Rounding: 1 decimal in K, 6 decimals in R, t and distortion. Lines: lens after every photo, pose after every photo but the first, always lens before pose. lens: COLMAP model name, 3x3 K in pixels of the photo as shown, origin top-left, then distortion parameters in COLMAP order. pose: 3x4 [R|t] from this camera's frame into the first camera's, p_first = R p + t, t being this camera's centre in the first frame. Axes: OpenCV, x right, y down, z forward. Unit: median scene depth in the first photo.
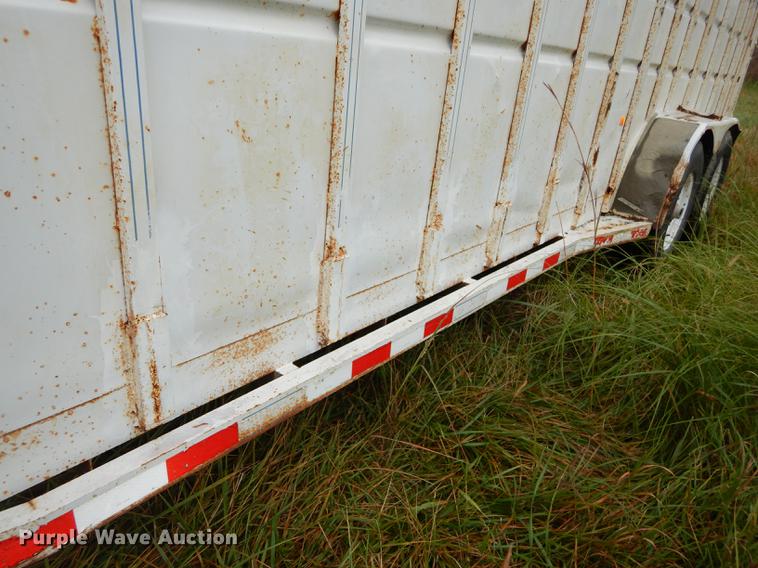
lens RADIAL K [[535.5, 0, 375.5], [0, 535.5, 284.2], [0, 0, 1]] dist [0.014731, 0.002405]
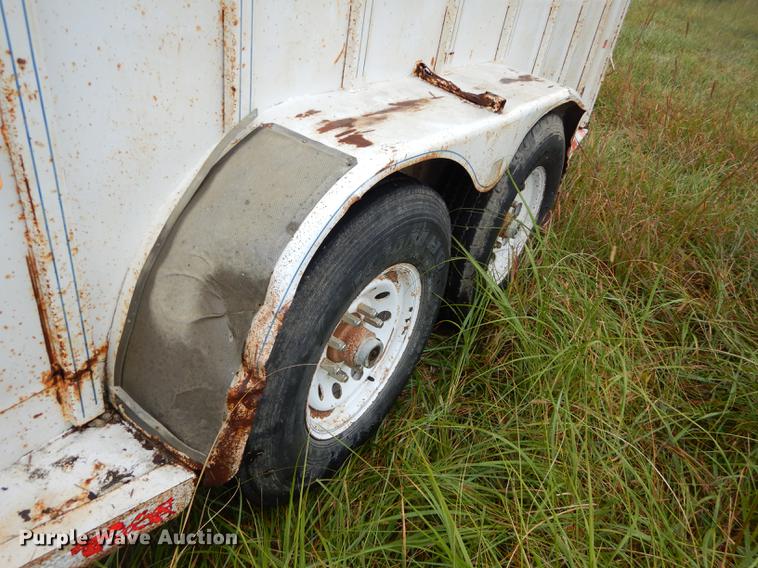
lens RADIAL K [[535.5, 0, 375.5], [0, 535.5, 284.2], [0, 0, 1]] dist [0.014731, 0.002405]
pose [[0.996498, -0.010534, 0.082956, 0.600146], [-0.004165, 0.984550, 0.175053, -0.288524], [-0.083518, -0.174786, 0.981058, 0.688002]]
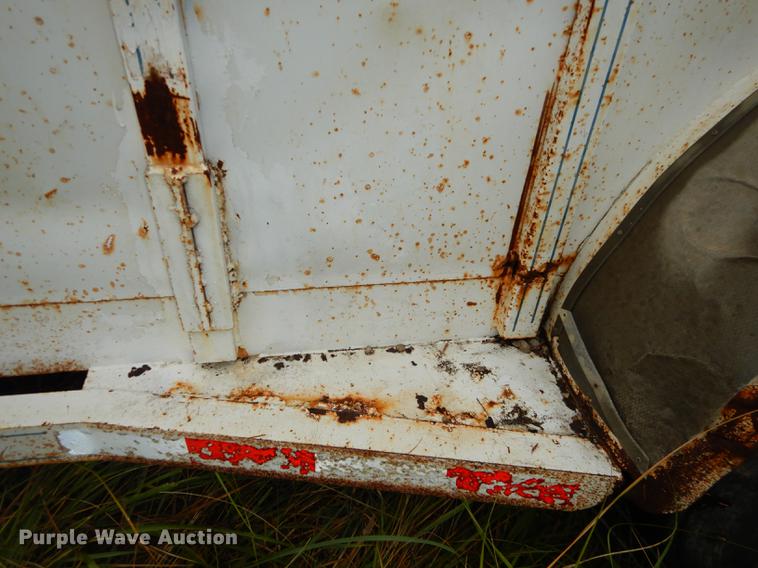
lens RADIAL K [[535.5, 0, 375.5], [0, 535.5, 284.2], [0, 0, 1]] dist [0.014731, 0.002405]
pose [[0.732985, 0.355295, -0.580084, 0.542244], [-0.230503, 0.932036, 0.279601, -0.227477], [0.640000, -0.071232, 0.765066, 0.771215]]
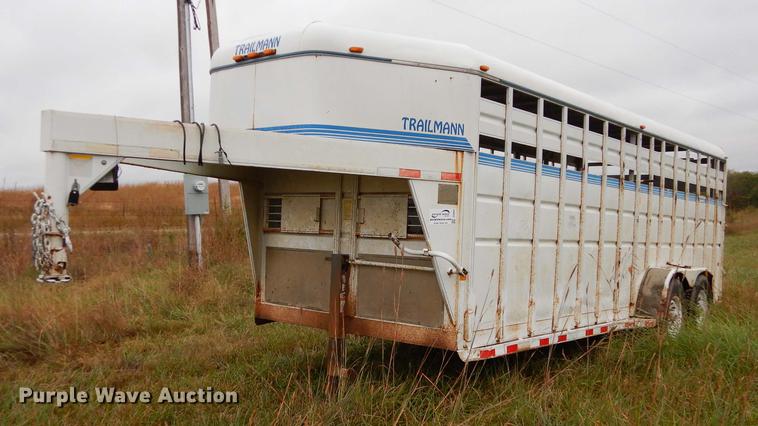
lens RADIAL K [[729.3, 0, 379.8], [0, 729.3, 262.3], [0, 0, 1]] dist [-0.002687, -0.000791]
pose [[0.998571, -0.053440, -0.000235, -0.460895], [0.049850, 0.933047, -0.356284, 0.579479], [0.019259, 0.355763, 0.934378, -1.530153]]
